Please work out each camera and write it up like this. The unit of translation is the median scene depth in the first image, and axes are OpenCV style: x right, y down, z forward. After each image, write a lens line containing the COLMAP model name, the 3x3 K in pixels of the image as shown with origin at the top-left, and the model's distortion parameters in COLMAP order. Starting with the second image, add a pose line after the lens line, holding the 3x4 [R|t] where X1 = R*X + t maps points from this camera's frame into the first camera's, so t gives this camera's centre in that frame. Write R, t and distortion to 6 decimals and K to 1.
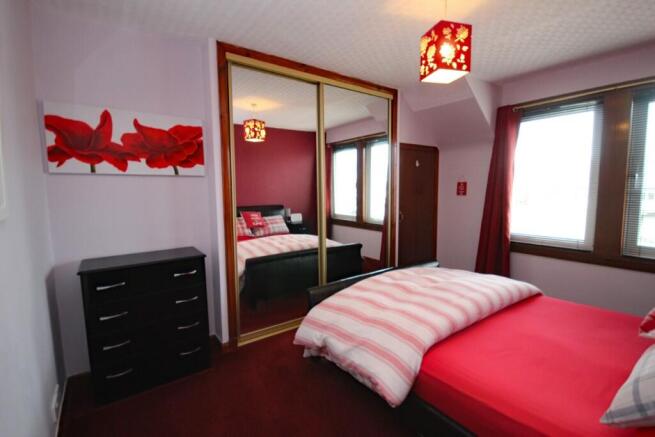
lens RADIAL K [[304.5, 0, 328.0], [0, 304.5, 217.7], [0, 0, 1]] dist [0.003114, -0.001178]
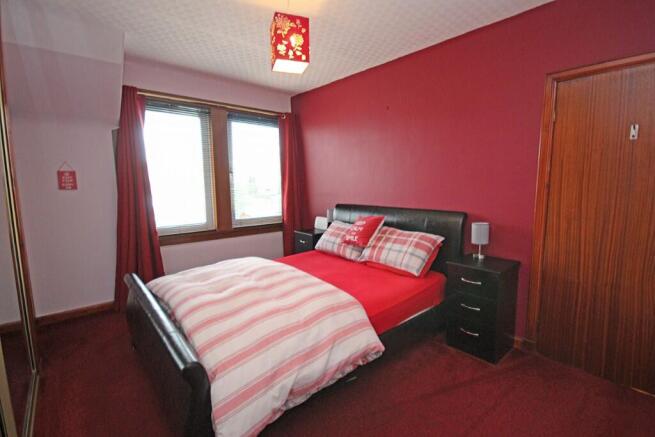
lens RADIAL K [[304.5, 0, 330.6], [0, 304.5, 220.8], [0, 0, 1]] dist [0.003114, -0.001178]
pose [[-0.085093, -0.114887, 0.989727, -0.717347], [0.105812, 0.986671, 0.123630, -0.053856], [-0.990739, 0.115245, -0.071802, 0.979368]]
